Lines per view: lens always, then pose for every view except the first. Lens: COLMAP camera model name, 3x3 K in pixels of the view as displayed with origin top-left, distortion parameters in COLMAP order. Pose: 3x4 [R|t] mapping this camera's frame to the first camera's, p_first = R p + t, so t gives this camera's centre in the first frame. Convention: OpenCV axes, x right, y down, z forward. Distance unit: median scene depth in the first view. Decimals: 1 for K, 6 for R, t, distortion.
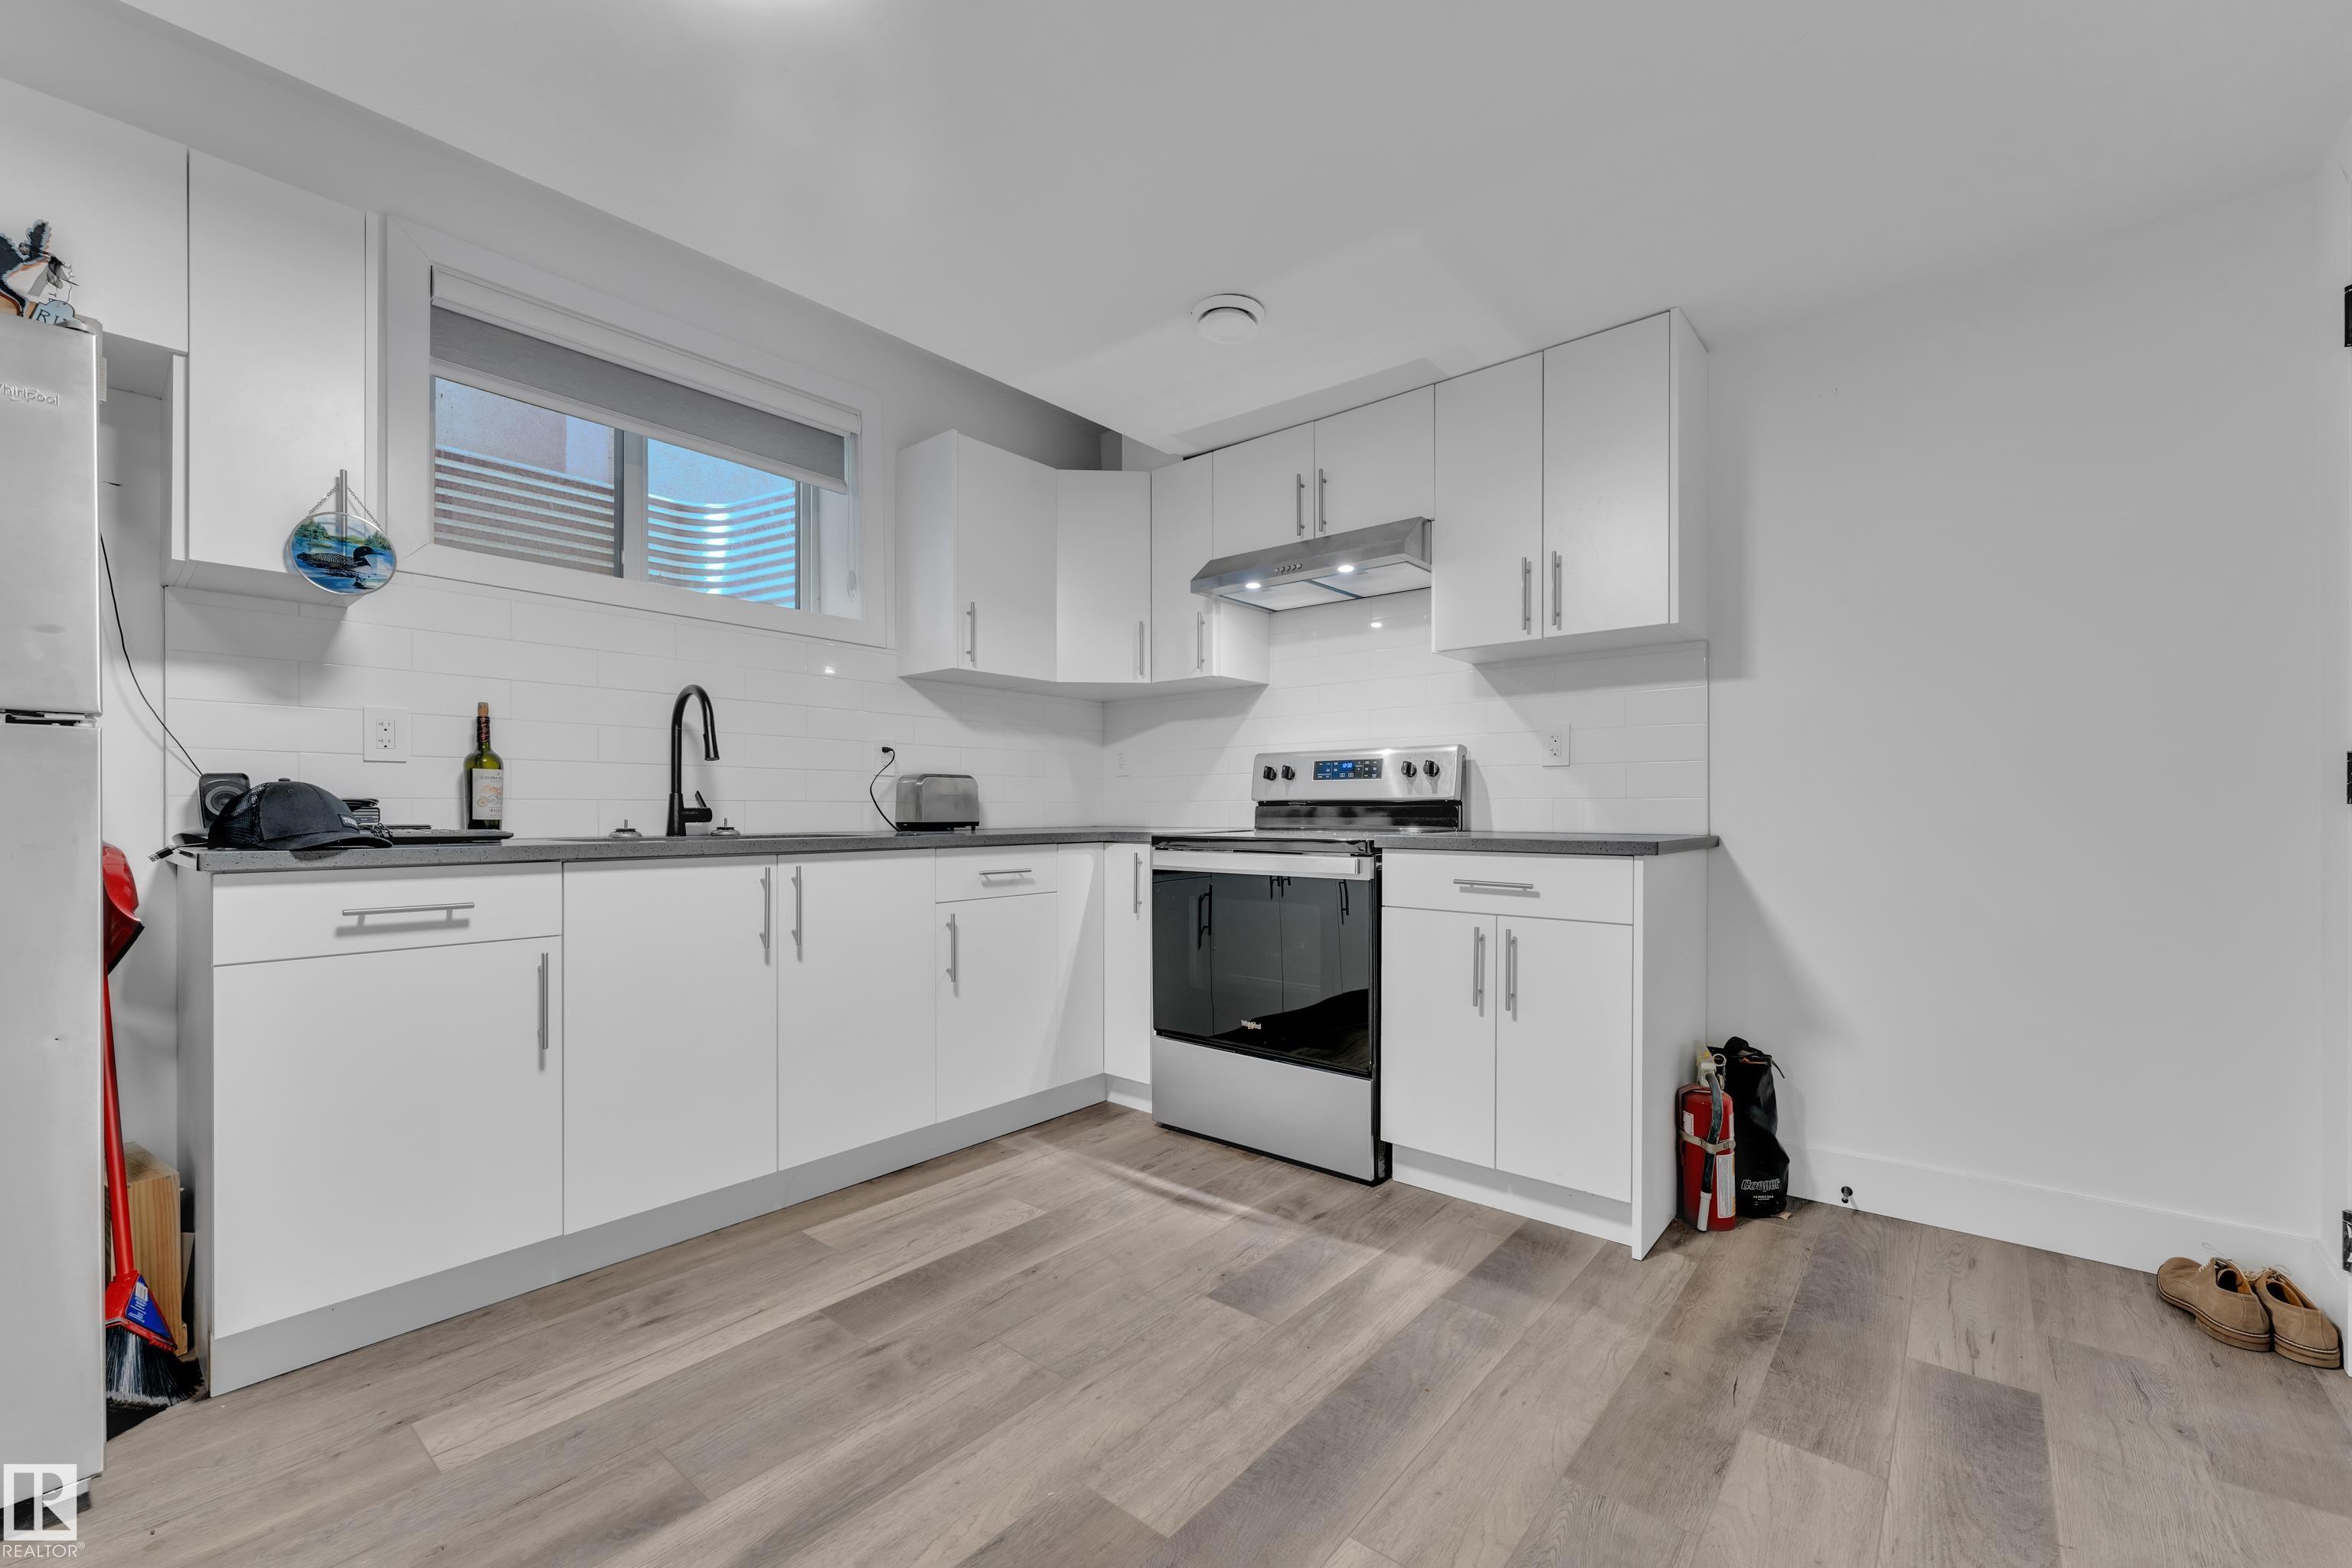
lens RADIAL K [[963.3, 0, 1173.0], [0, 963.3, 805.5], [0, 0, 1]] dist [0.002158, 0.000545]
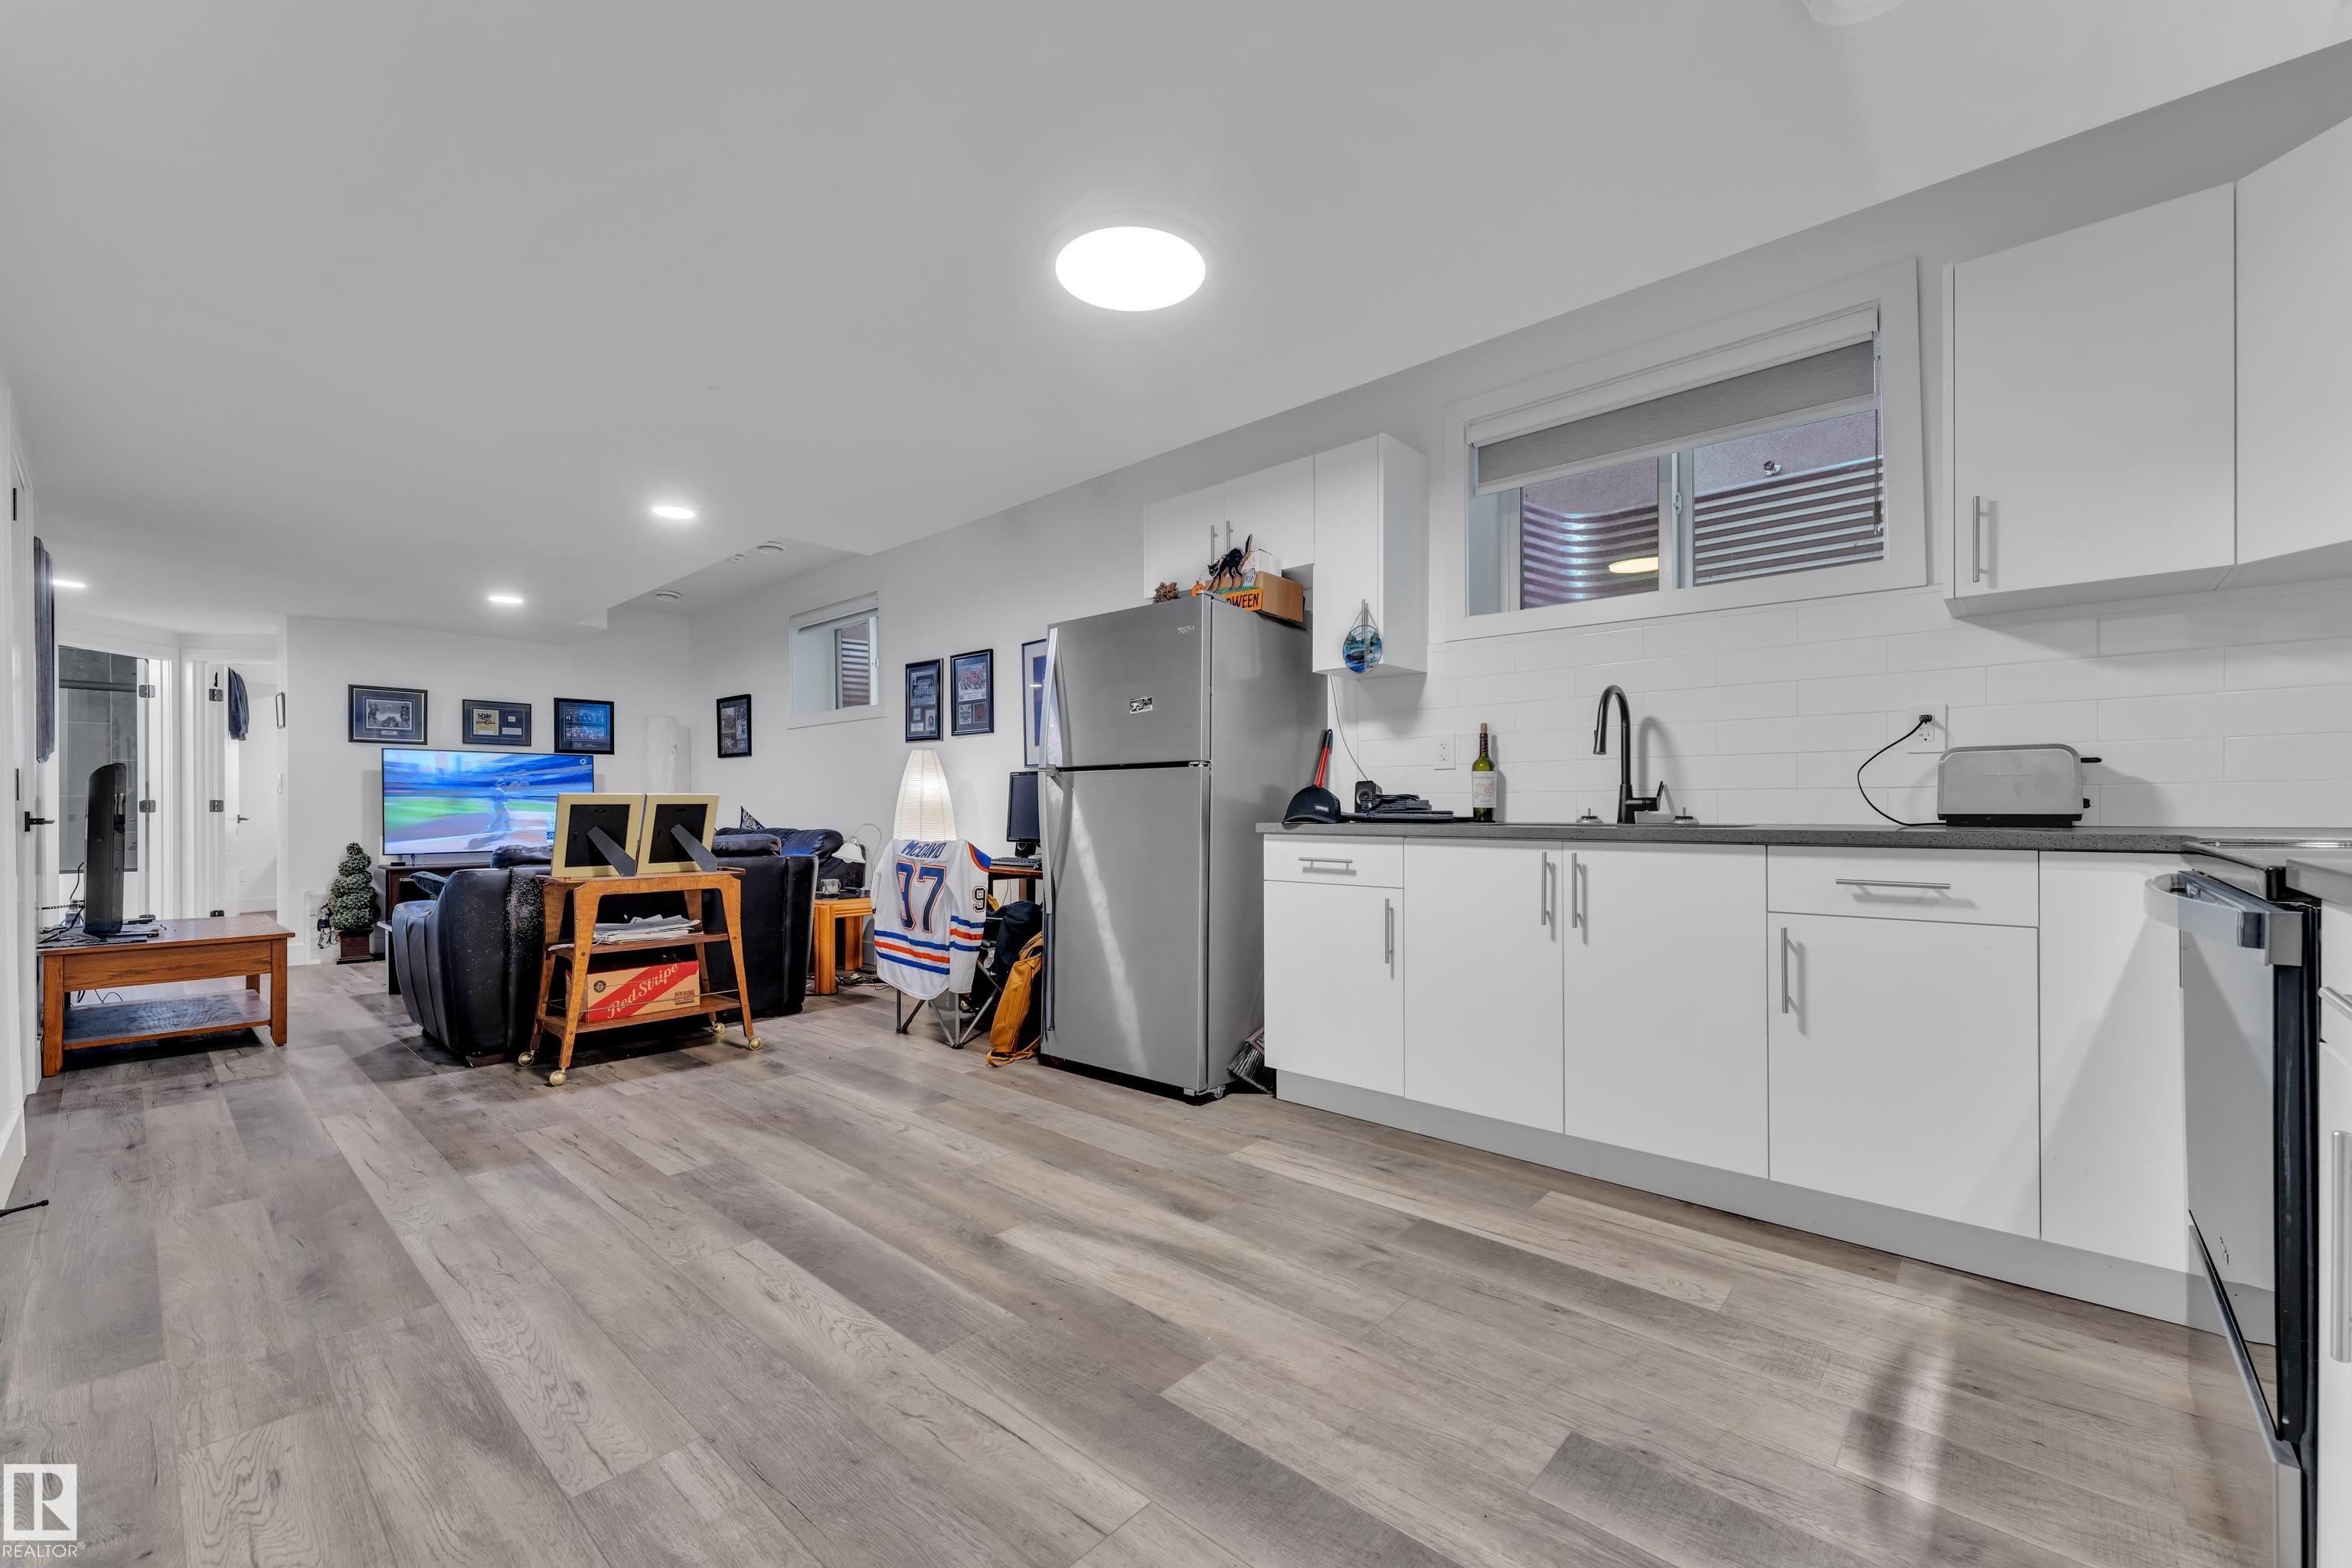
lens RADIAL K [[963.3, 0, 1166.6], [0, 963.3, 801.7], [0, 0, 1]] dist [0.002158, 0.000545]
pose [[-0.045560, -0.001936, -0.998960, 0.750082], [0.011404, 0.999932, -0.002458, 0.004572], [0.998896, -0.011504, -0.045535, 0.659188]]
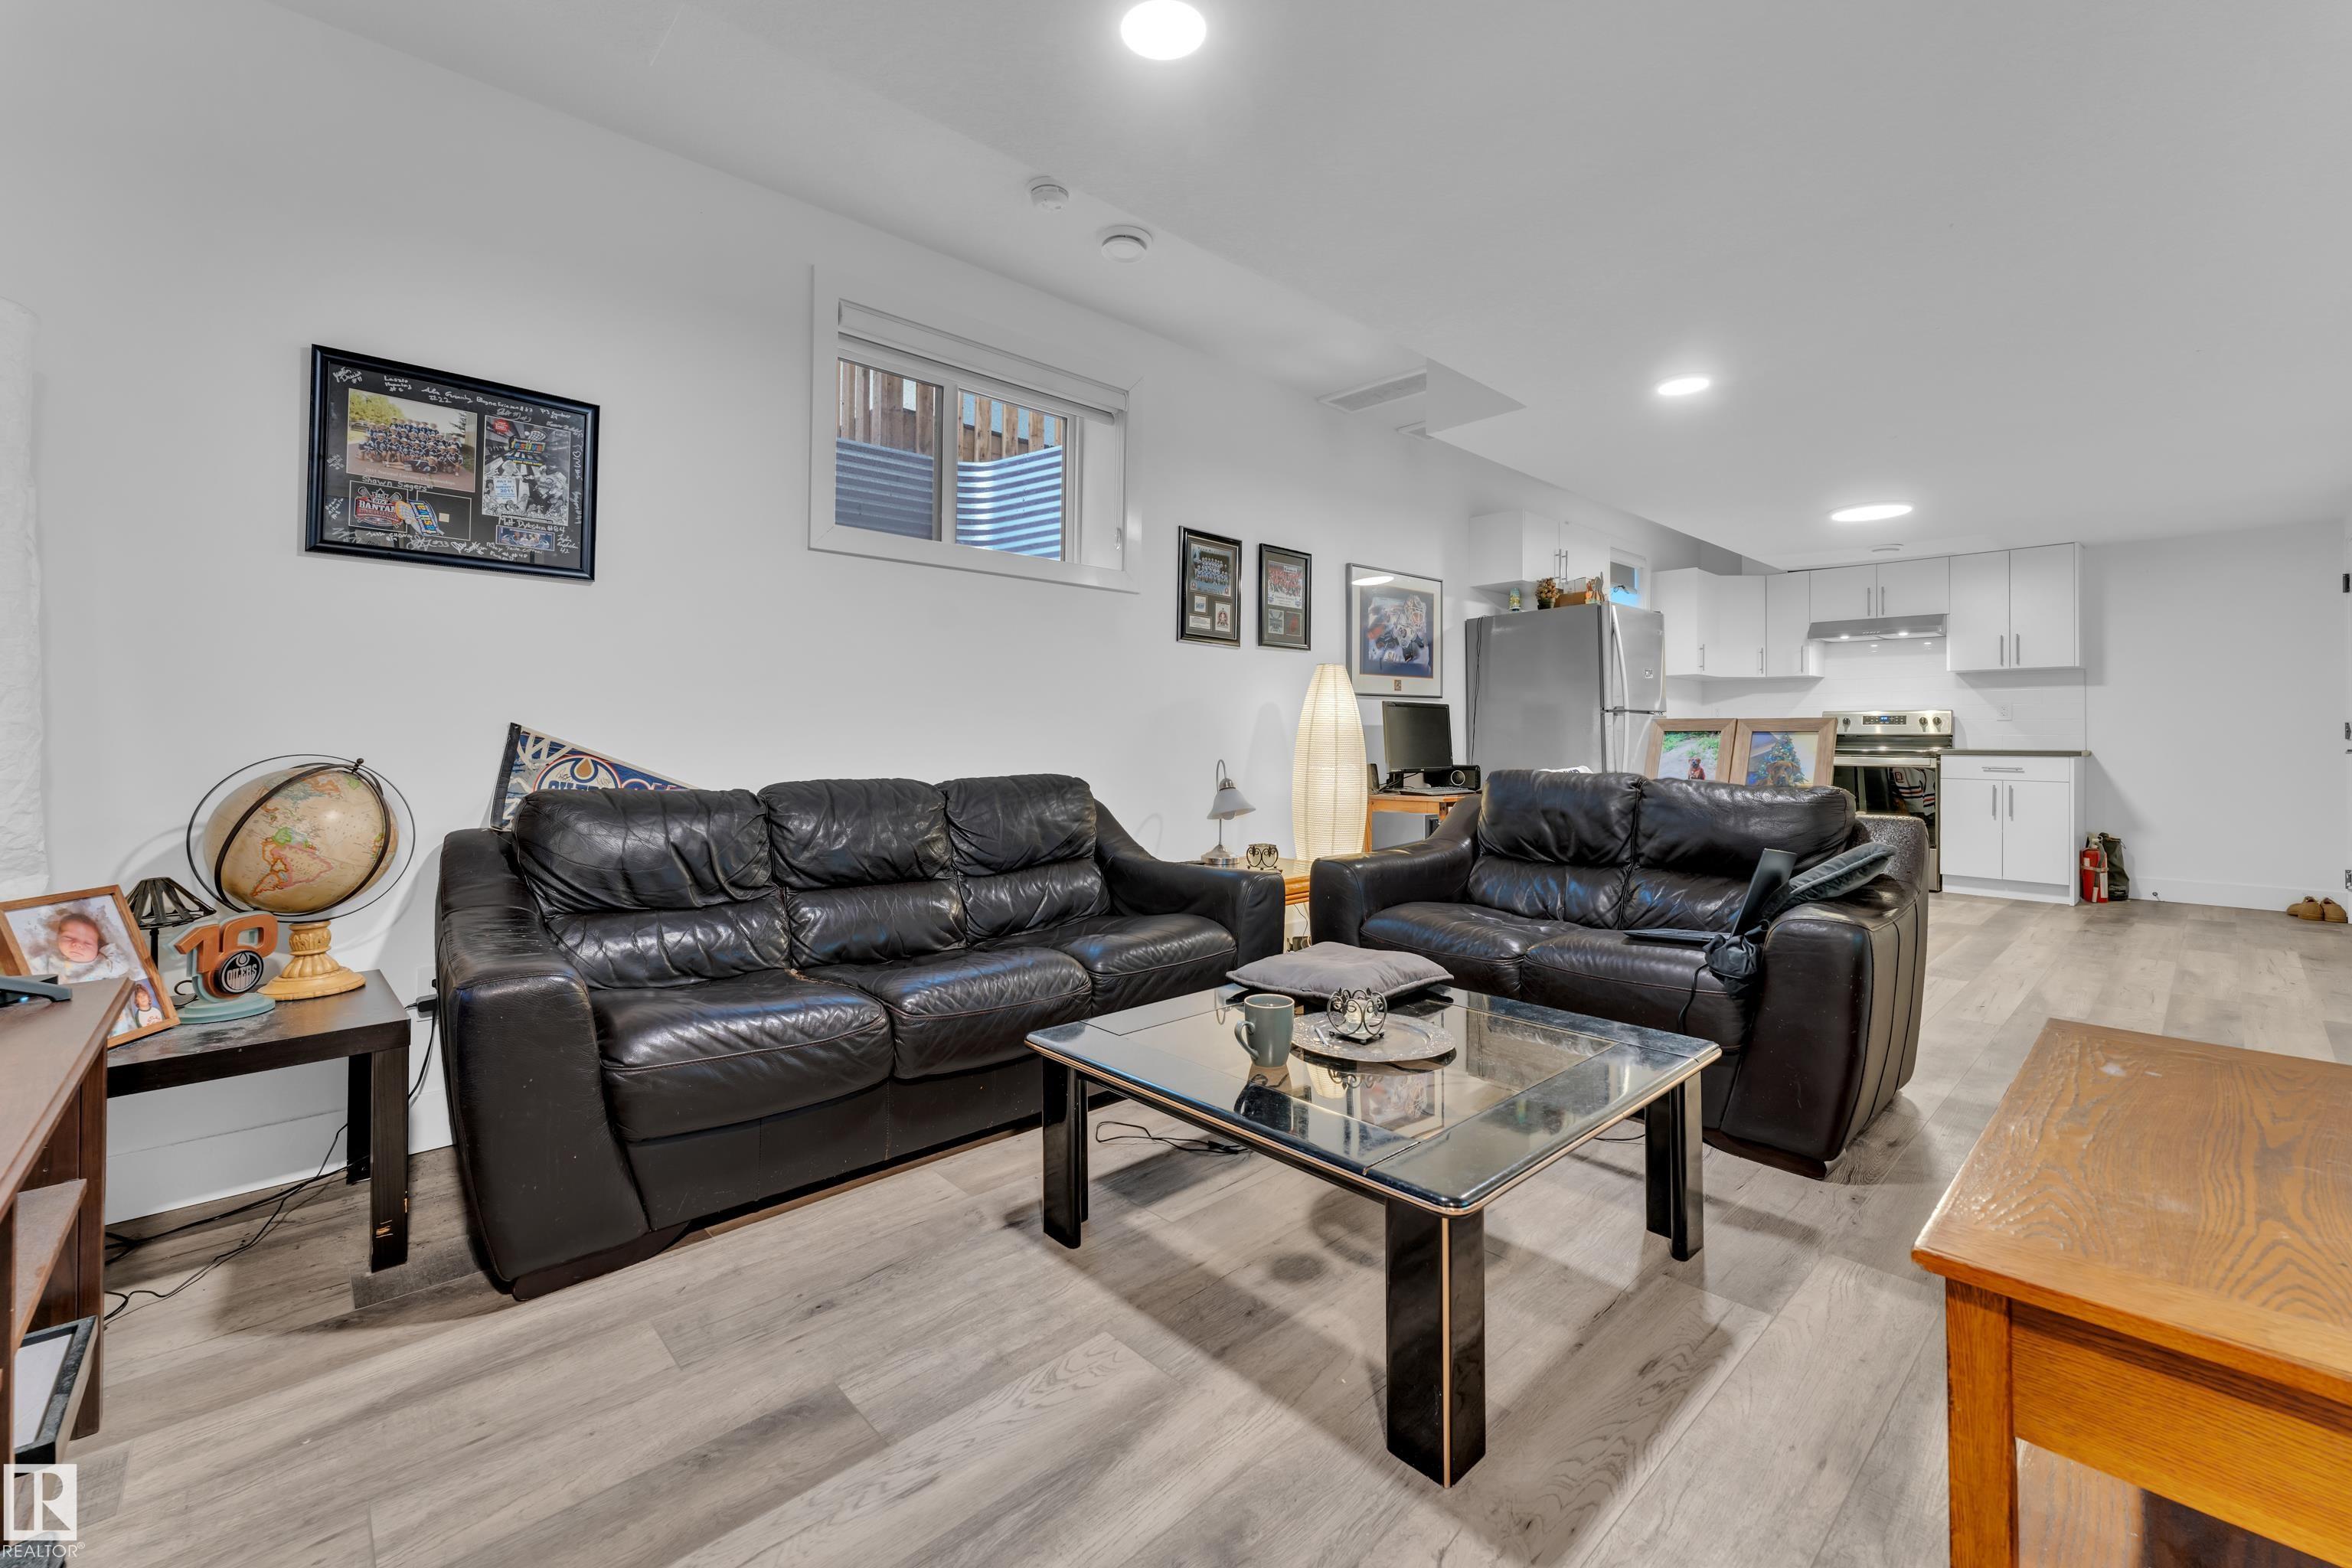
lens RADIAL K [[963.3, 0, 1177.6], [0, 963.3, 722.3], [0, 0, 1]] dist [0.002158, 0.000545]
pose [[0.991280, 0.004611, -0.131692, -1.255294], [-0.005922, 0.999937, -0.009563, -0.003441], [0.131640, 0.010260, 0.991245, -1.538121]]
